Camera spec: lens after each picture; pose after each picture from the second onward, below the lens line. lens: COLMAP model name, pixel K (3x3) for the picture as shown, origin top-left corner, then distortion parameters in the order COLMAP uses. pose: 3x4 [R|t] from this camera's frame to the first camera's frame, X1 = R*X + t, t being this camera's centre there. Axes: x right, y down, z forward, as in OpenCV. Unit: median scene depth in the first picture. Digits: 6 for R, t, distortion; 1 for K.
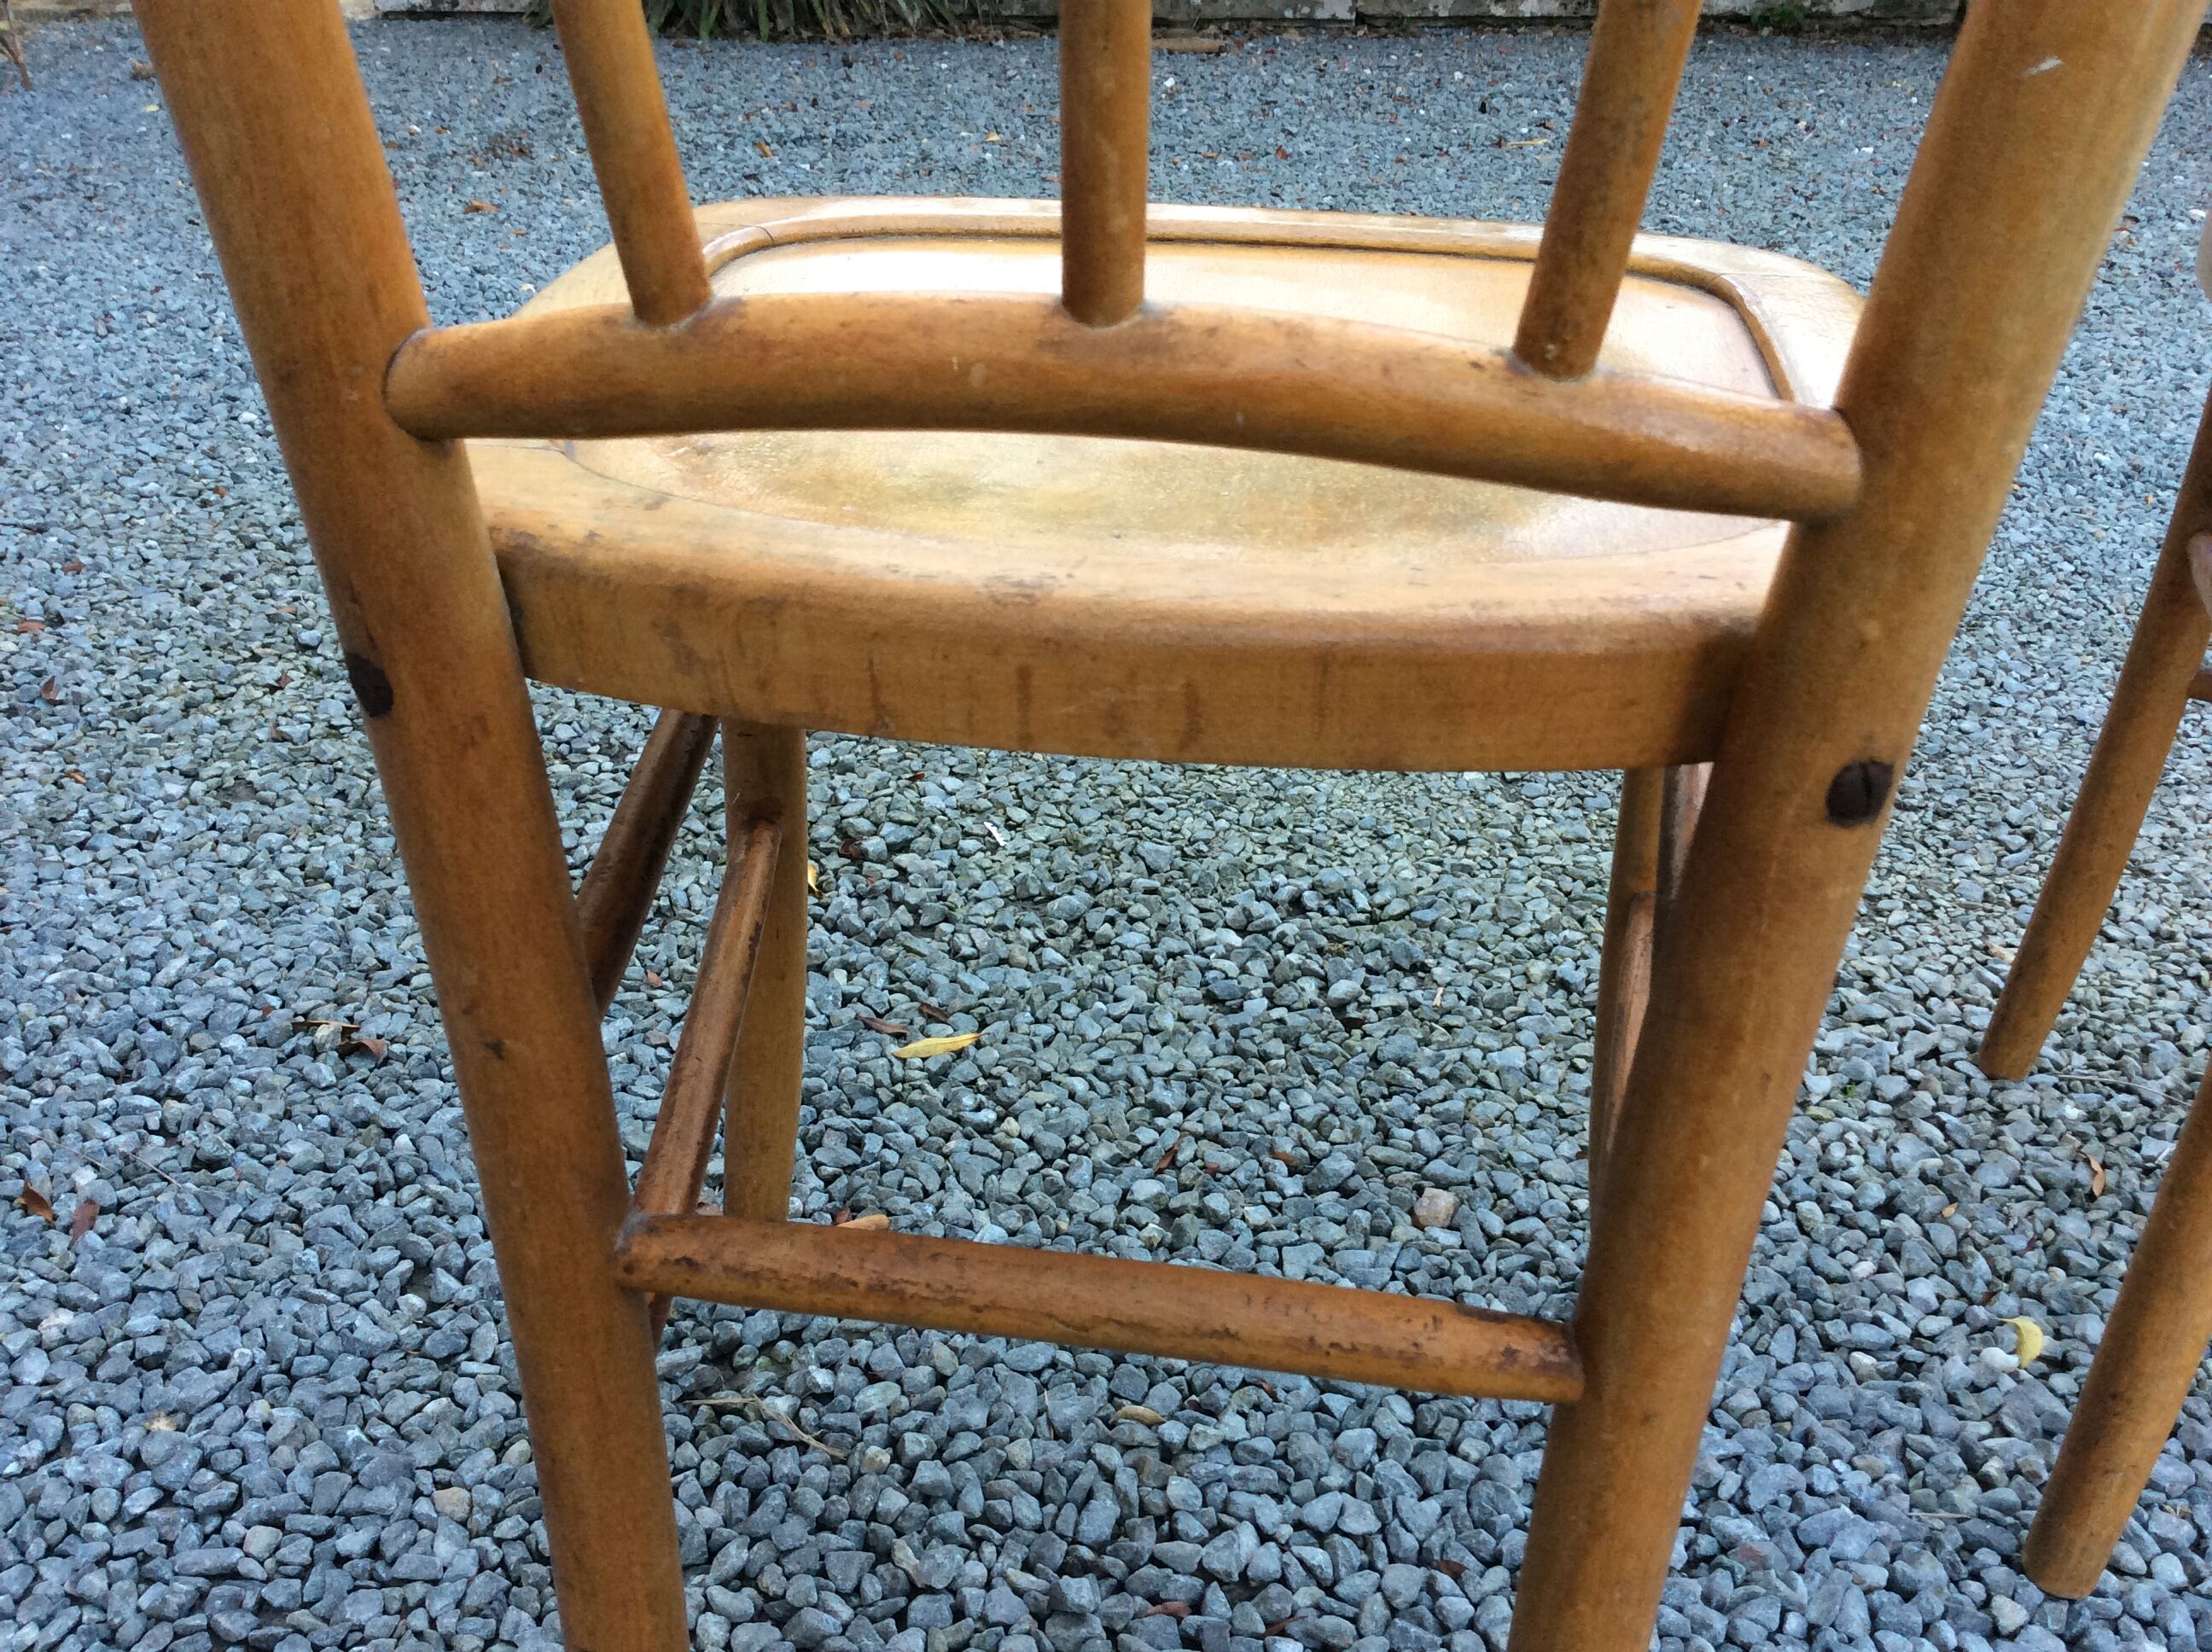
lens RADIAL K [[2025.6, 0, 1106.0], [0, 2025.6, 826.0], [0, 0, 1]] dist [0.117091, -0.251848]
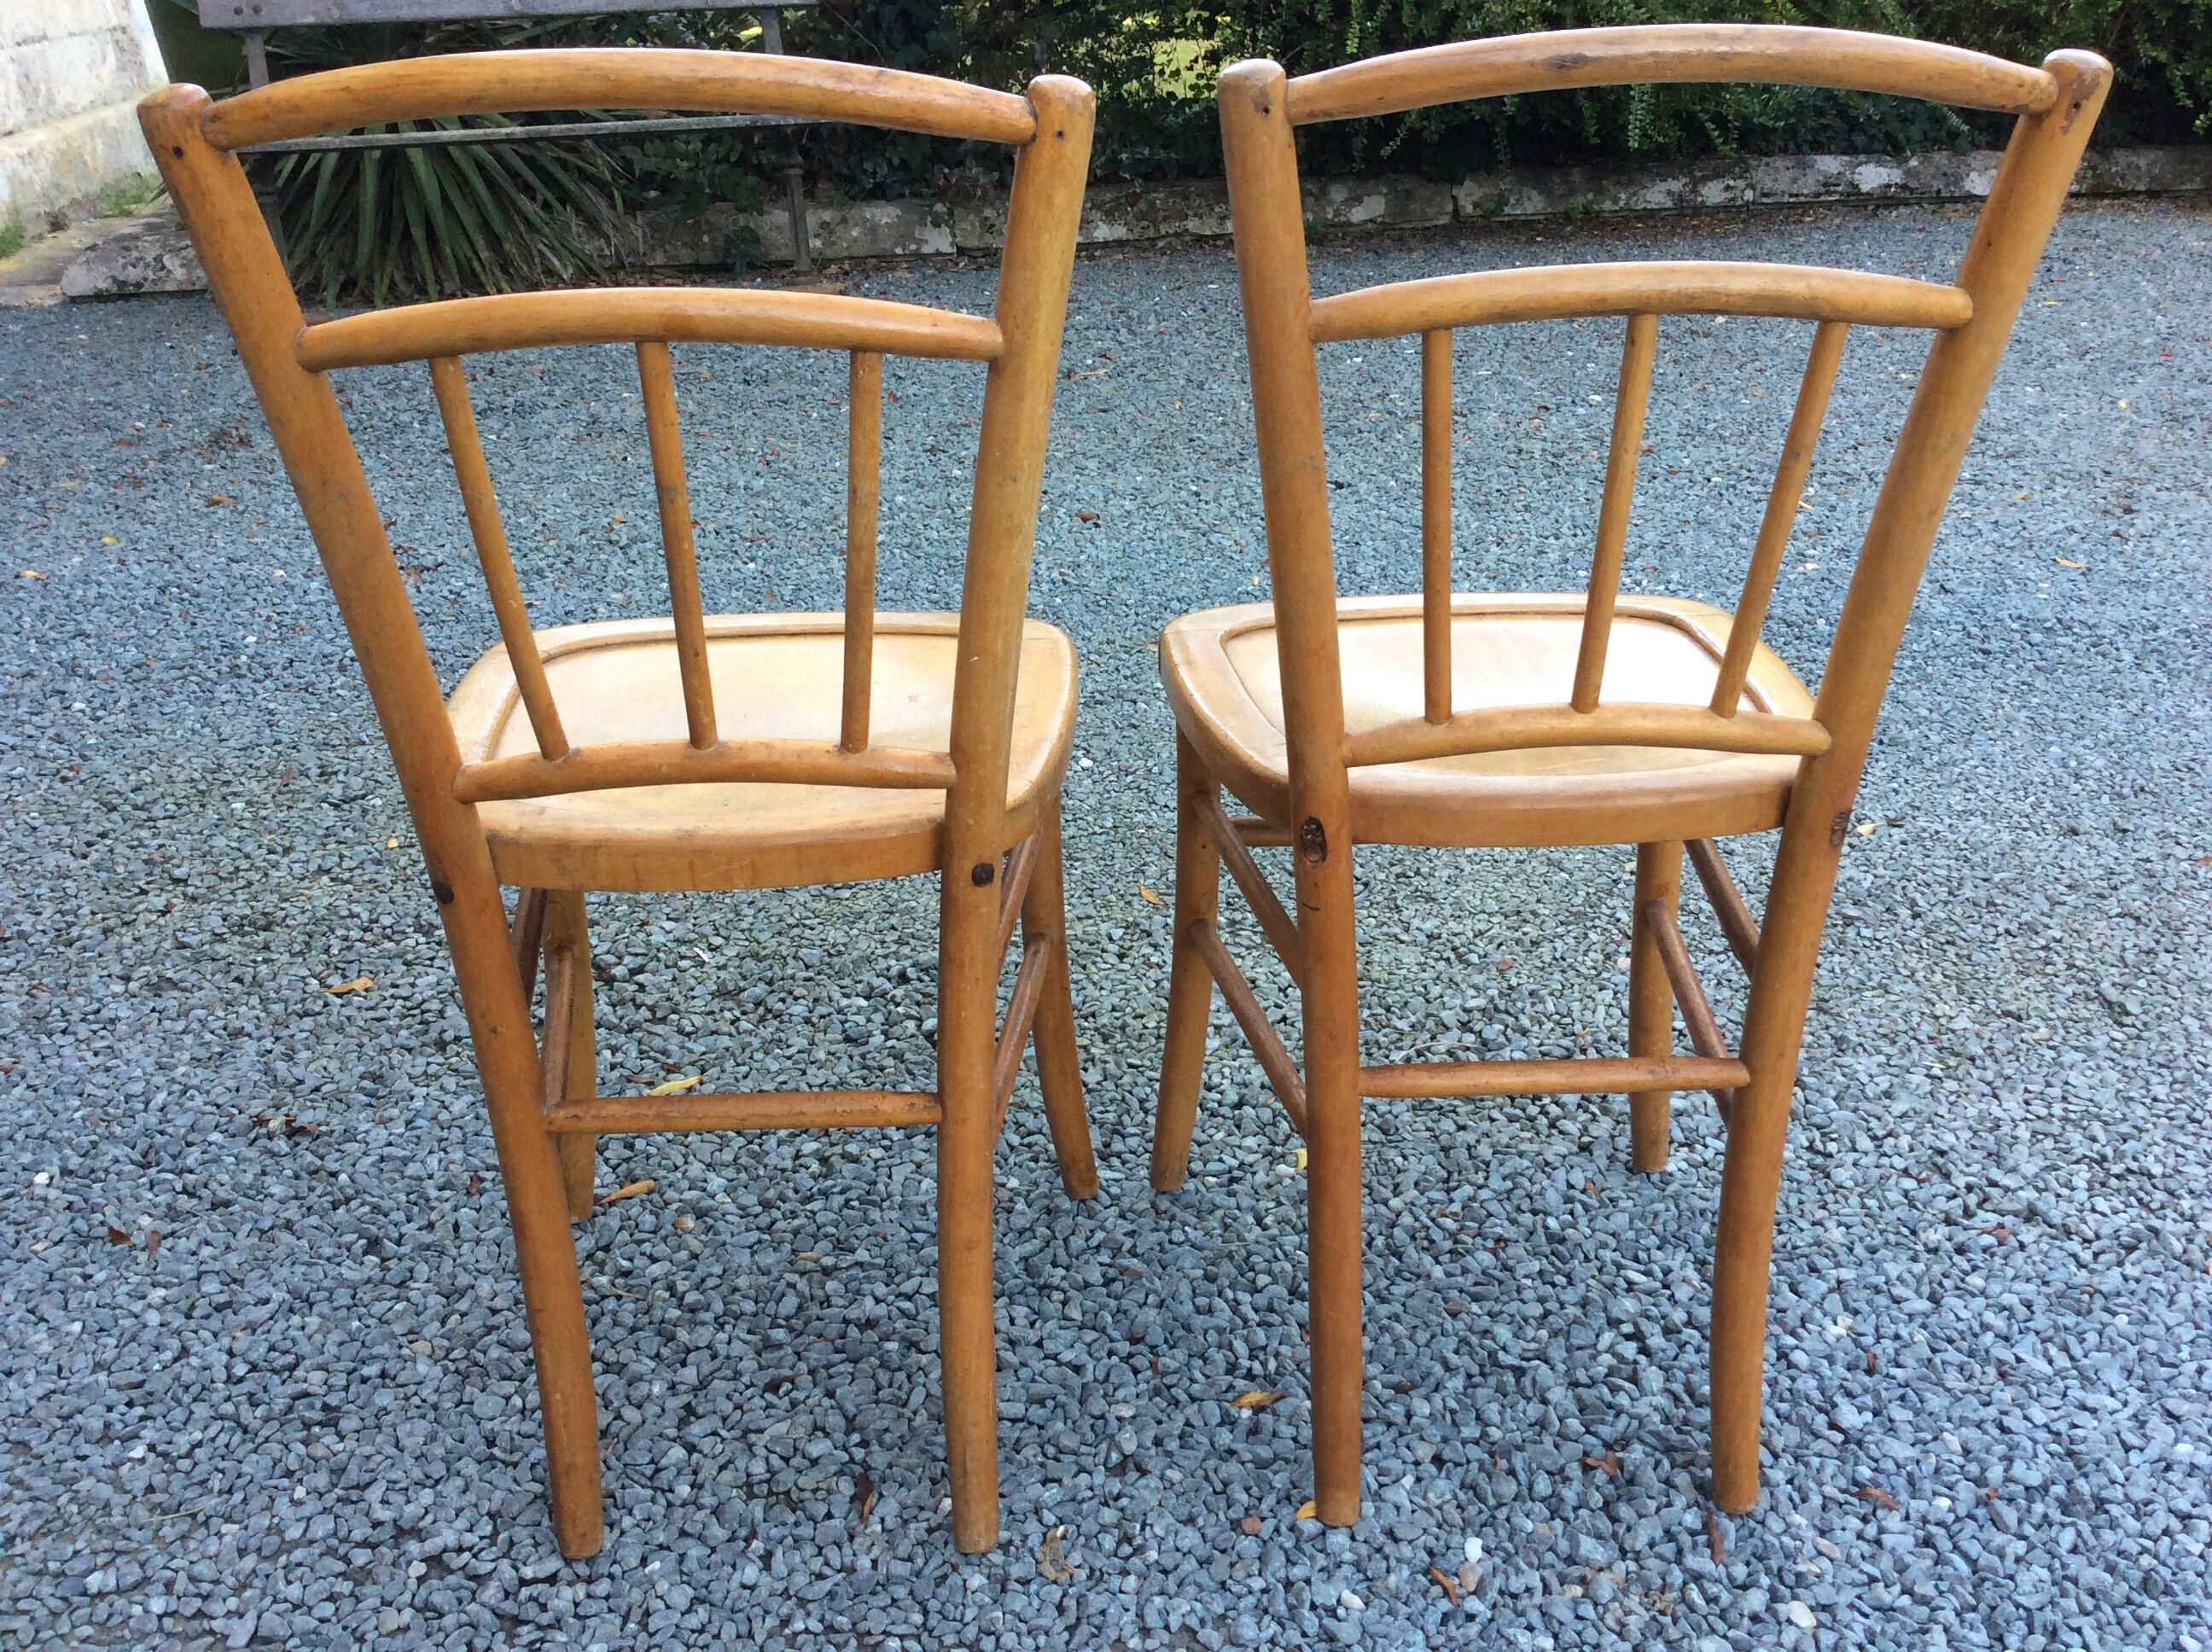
lens RADIAL K [[2025.6, 0, 1106.0], [0, 2025.6, 826.0], [0, 0, 1]] dist [0.117091, -0.251848]
pose [[0.985041, -0.101101, 0.139544, 0.047224], [0.110052, 0.992234, -0.057973, 0.035154], [-0.132599, 0.072463, 0.988517, -0.637920]]
